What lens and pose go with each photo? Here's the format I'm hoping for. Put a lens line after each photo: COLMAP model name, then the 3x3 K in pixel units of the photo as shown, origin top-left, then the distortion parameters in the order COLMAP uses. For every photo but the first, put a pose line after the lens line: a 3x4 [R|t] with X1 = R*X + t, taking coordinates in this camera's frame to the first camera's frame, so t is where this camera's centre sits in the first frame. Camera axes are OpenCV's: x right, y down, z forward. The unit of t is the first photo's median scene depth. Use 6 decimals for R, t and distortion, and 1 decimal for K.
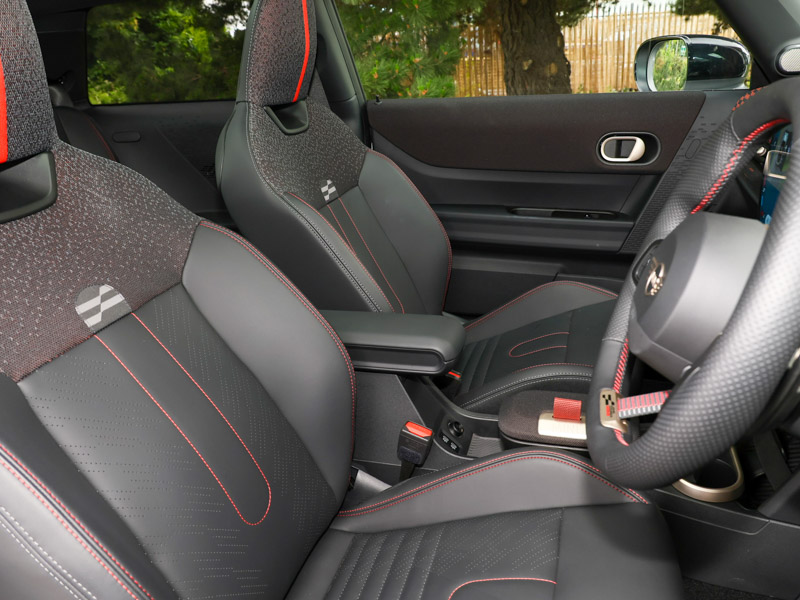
lens RADIAL K [[627.7, 0, 400.0], [0, 627.7, 300.0], [0, 0, 1]] dist [0.004295, -0.004428]
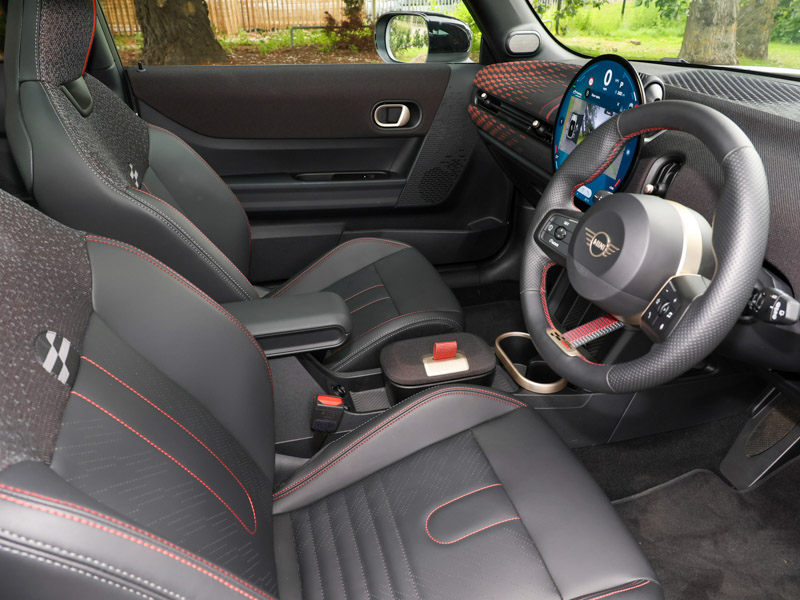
lens RADIAL K [[627.7, 0, 400.0], [0, 627.7, 300.0], [0, 0, 1]] dist [0.004295, -0.004428]
pose [[0.837557, -0.187177, 0.513287, -0.275362], [0.138554, 0.981539, 0.131844, -0.061765], [-0.528490, -0.039309, 0.848029, 0.022215]]
